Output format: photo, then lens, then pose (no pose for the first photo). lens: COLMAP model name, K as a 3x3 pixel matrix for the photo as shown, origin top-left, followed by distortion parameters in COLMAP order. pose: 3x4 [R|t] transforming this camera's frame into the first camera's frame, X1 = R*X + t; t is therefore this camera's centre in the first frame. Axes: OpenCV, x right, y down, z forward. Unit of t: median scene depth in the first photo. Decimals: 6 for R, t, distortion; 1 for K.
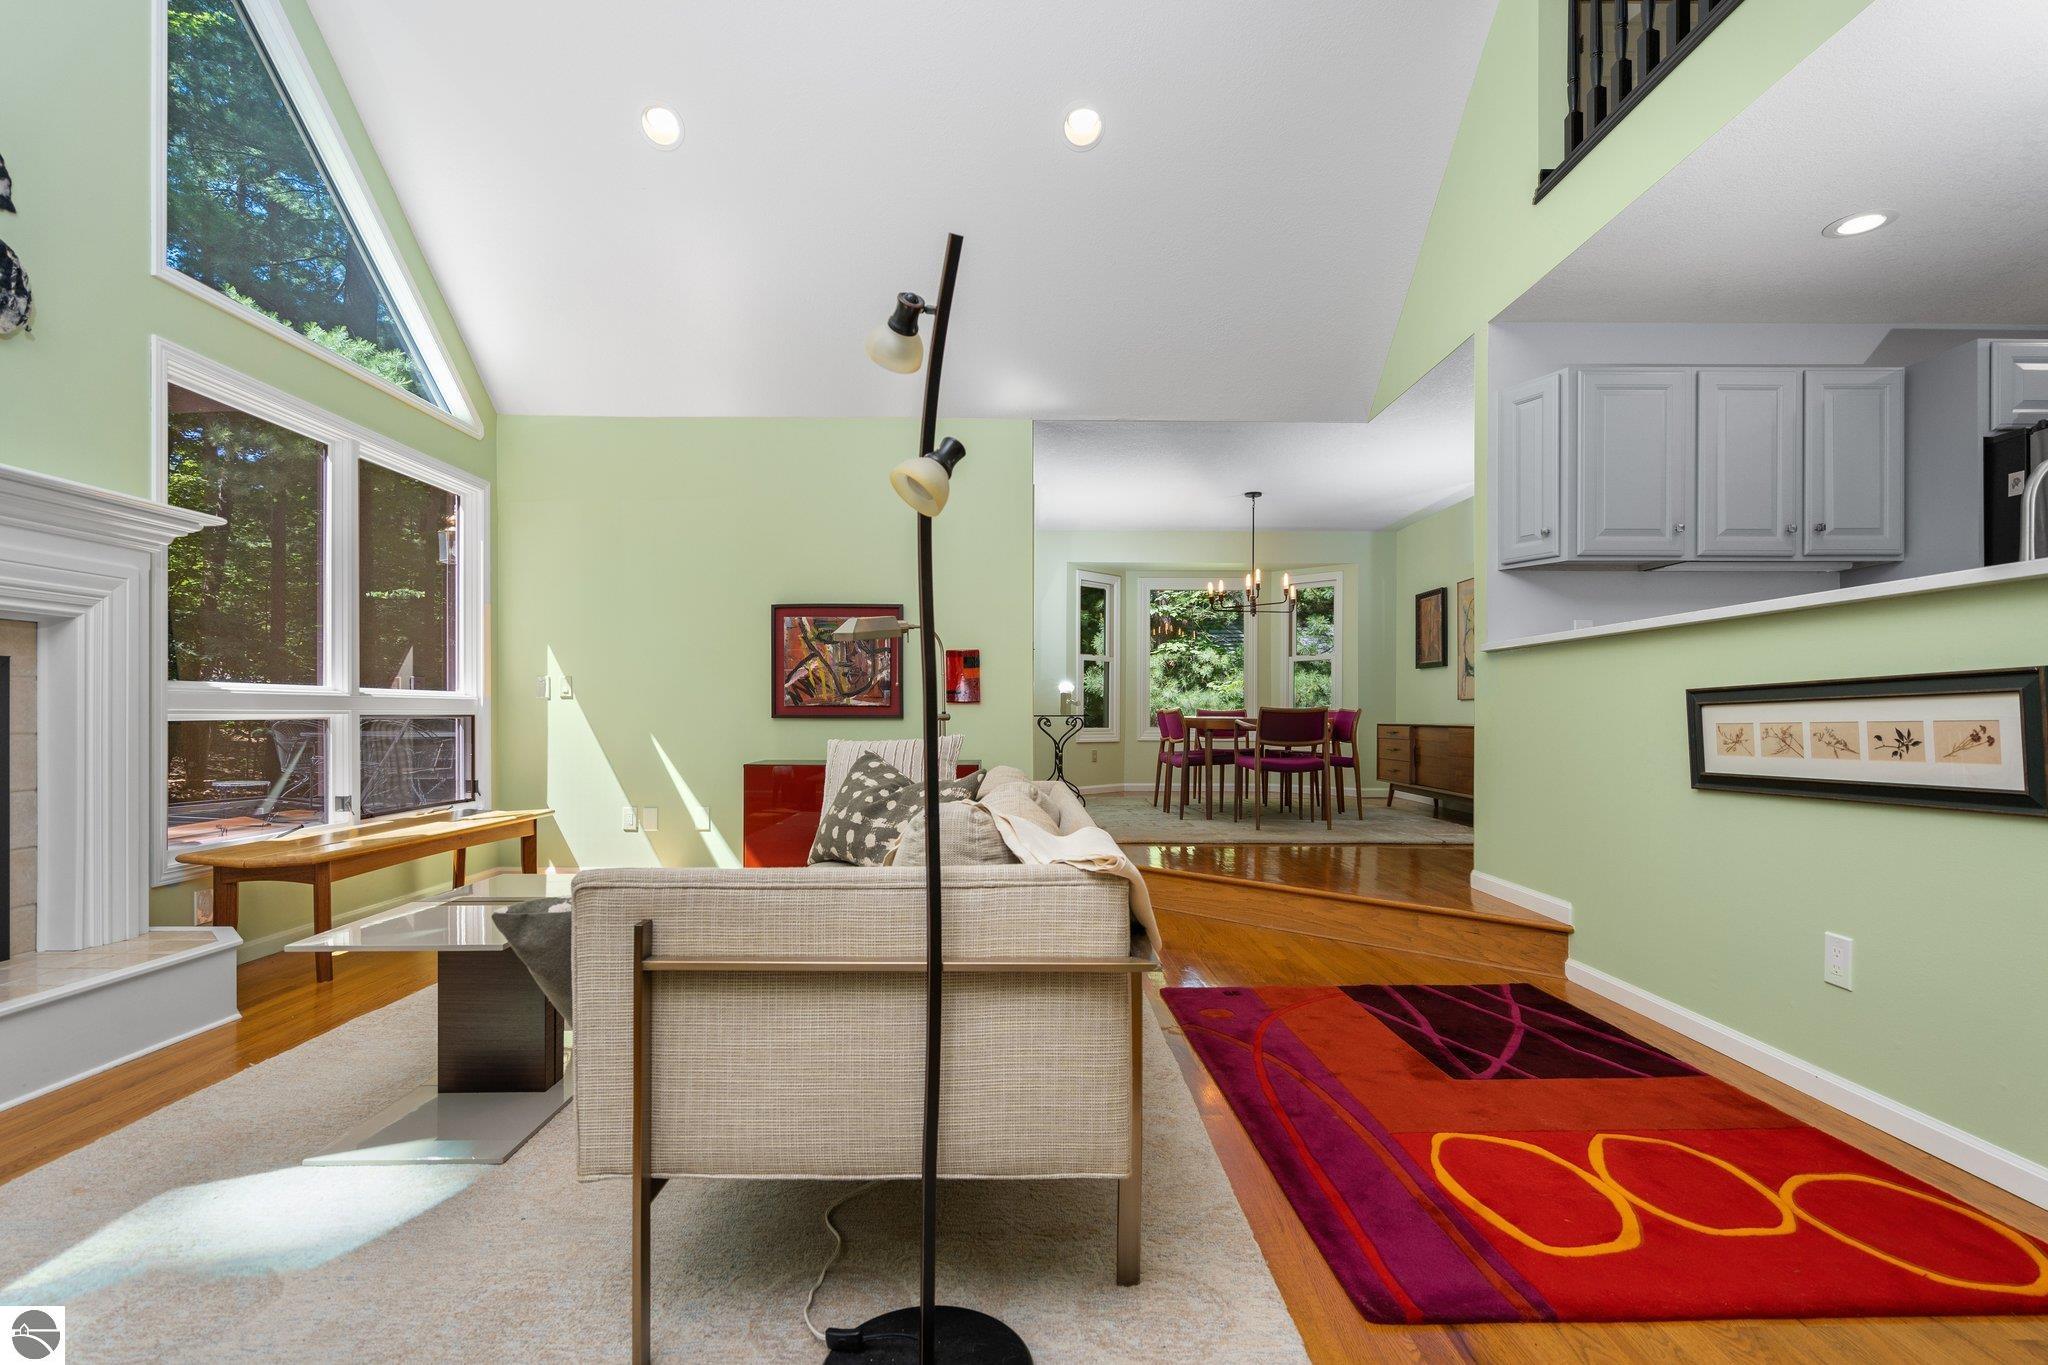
lens RADIAL K [[986.1, 0, 1019.5], [0, 986.1, 702.2], [0, 0, 1]] dist [-0.002384, 0.000879]
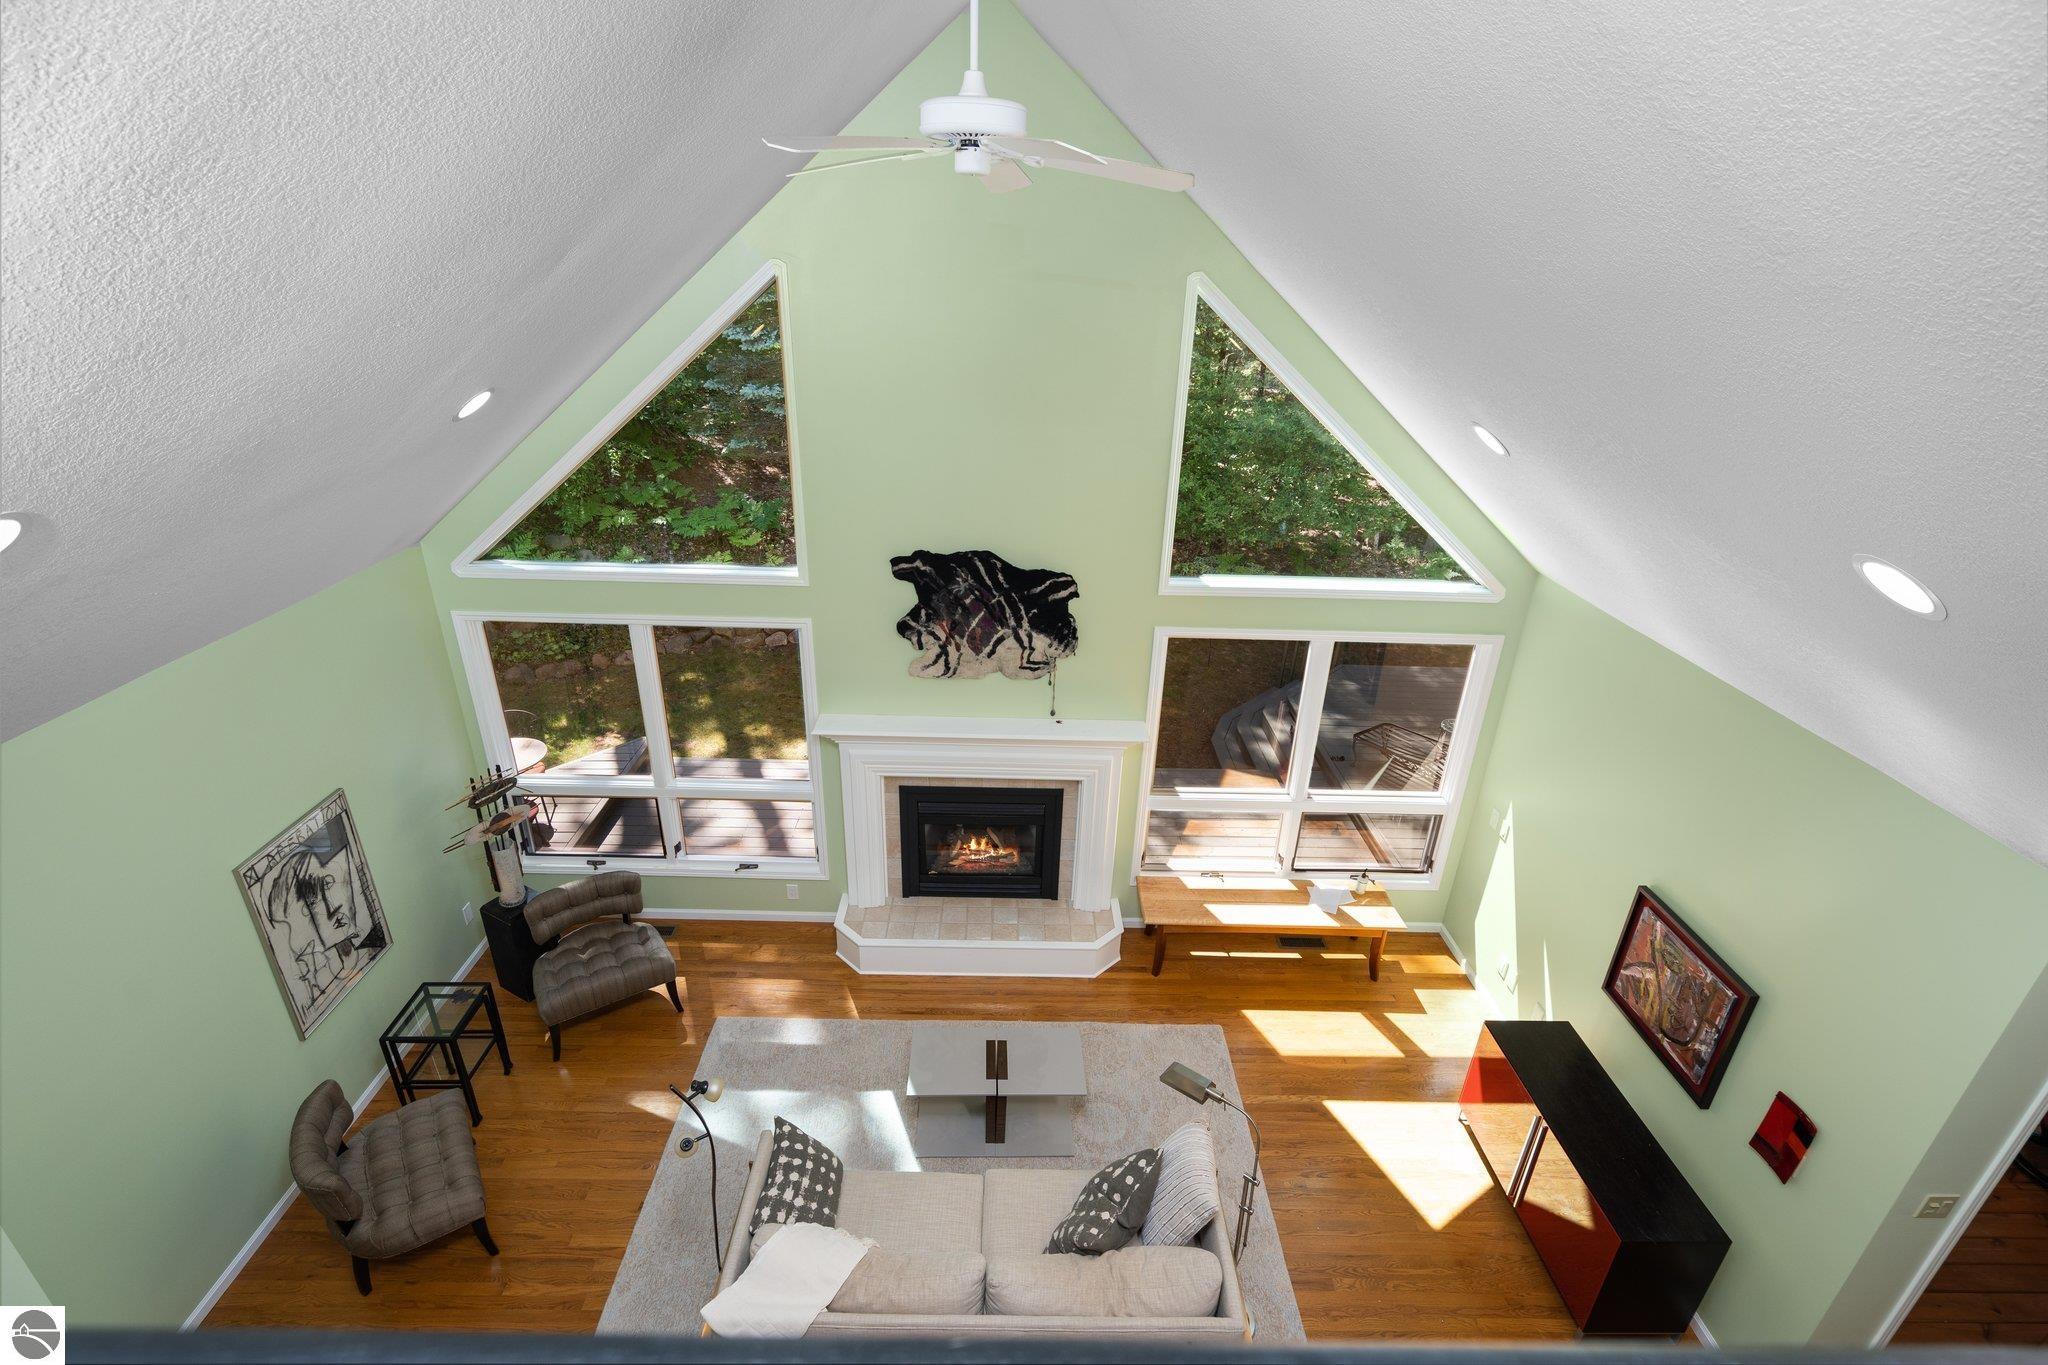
lens RADIAL K [[944.6, 0, 1012.9], [0, 944.6, 669.2], [0, 0, 1]] dist [-0.002335, 0.000204]
pose [[0.003672, 0.405012, -0.914304, 0.540356], [-0.017802, 0.914192, 0.404891, -0.761472], [0.999835, 0.014789, 0.010567, 0.564107]]
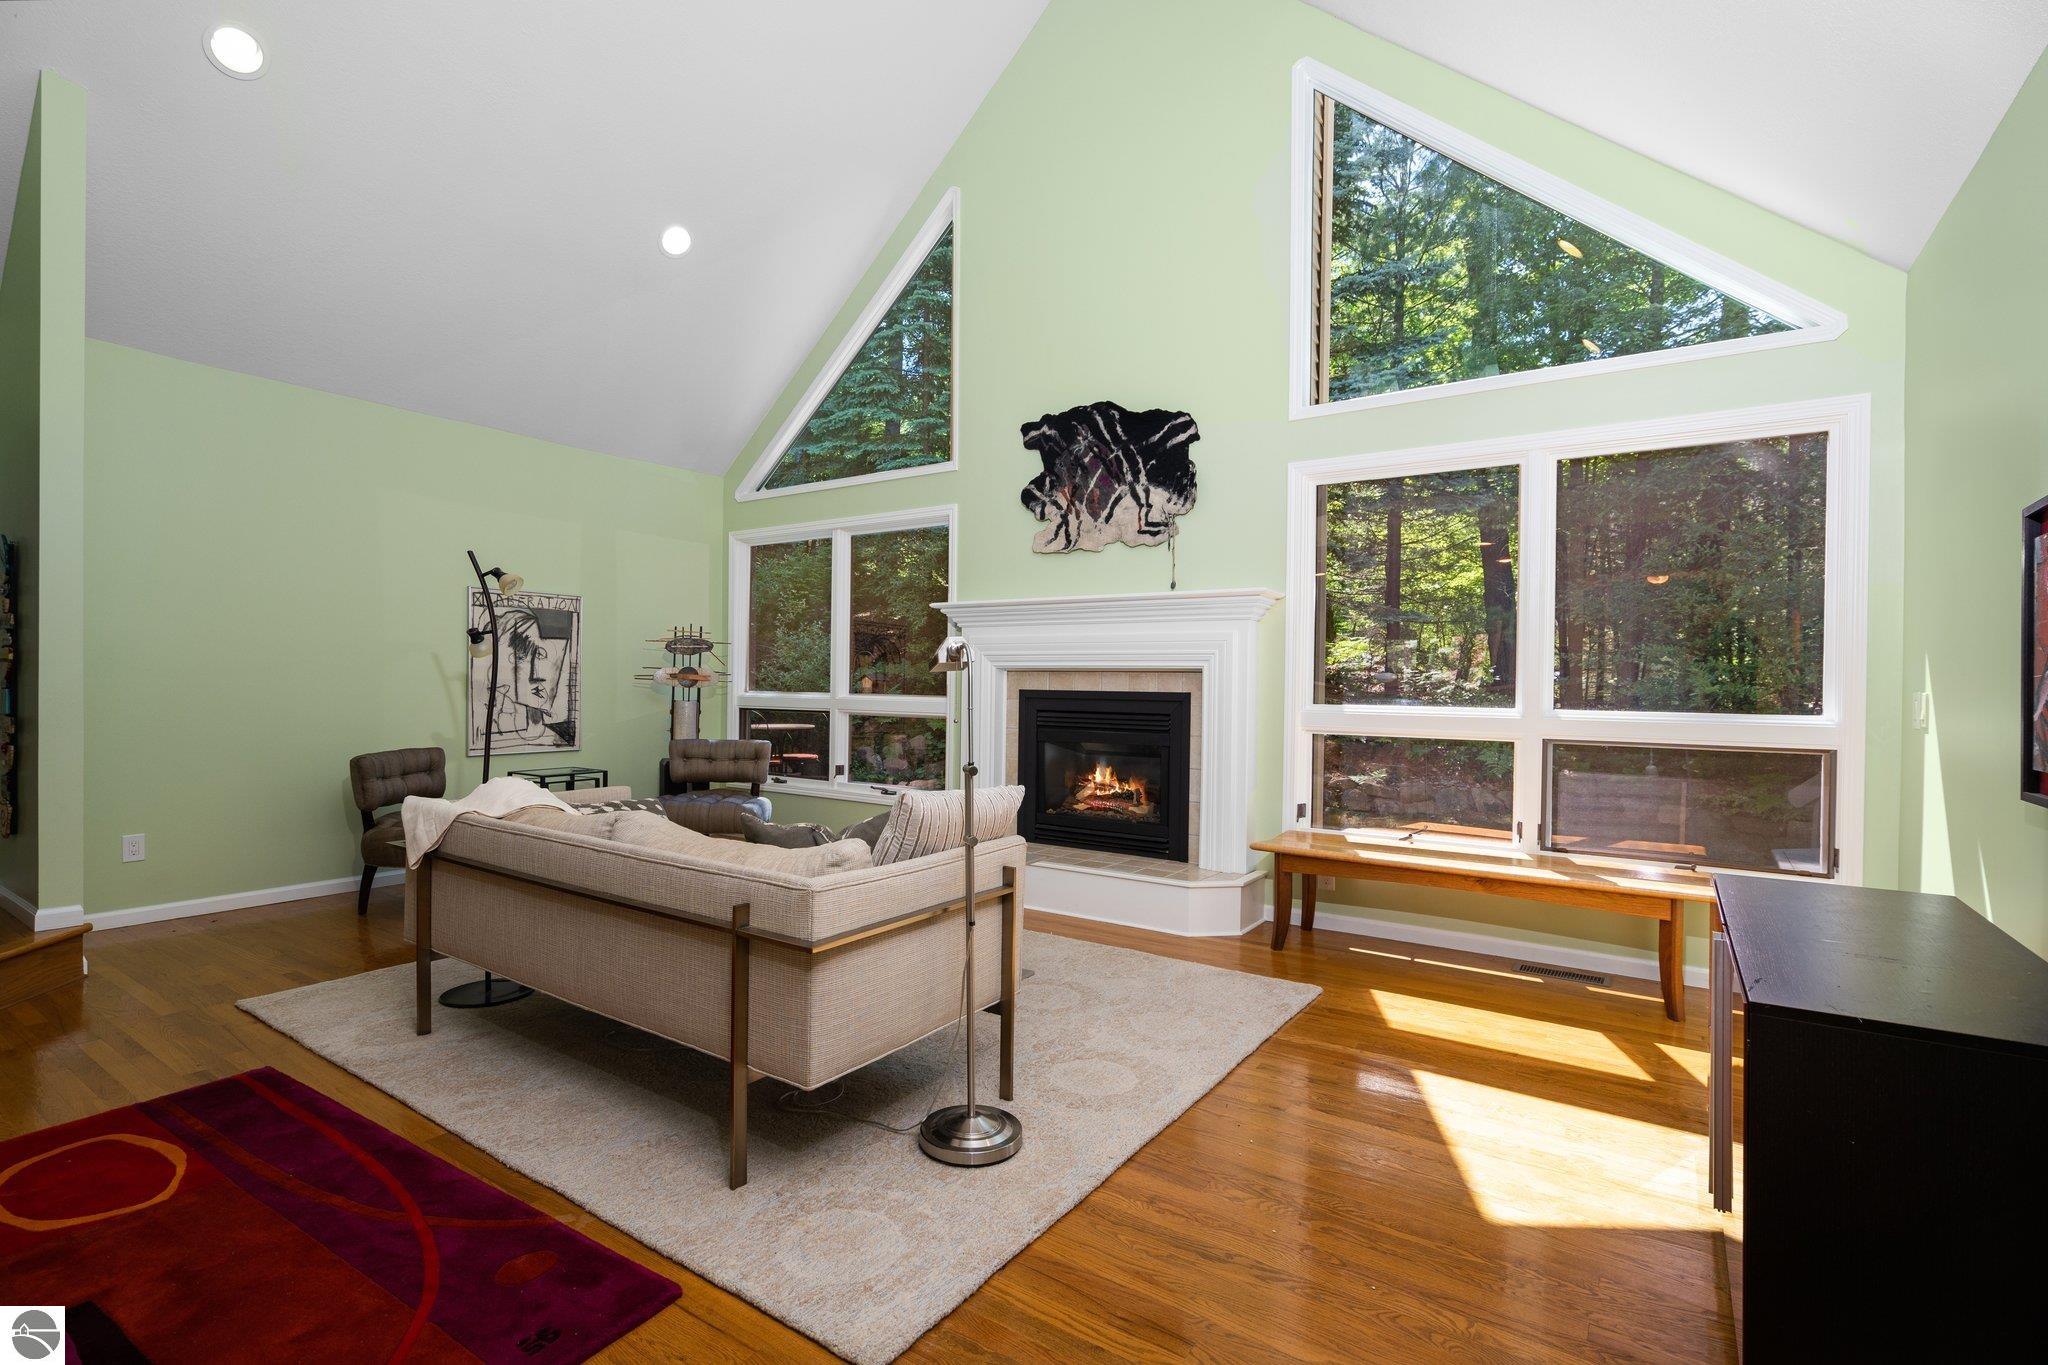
lens RADIAL K [[944.6, 0, 1019.4], [0, 944.6, 672.3], [0, 0, 1]] dist [-0.002335, 0.000204]
pose [[-0.566648, -0.018283, -0.823757, 0.367001], [-0.008131, 0.999829, -0.016598, -0.033074], [0.823920, -0.002707, -0.566700, 1.126987]]
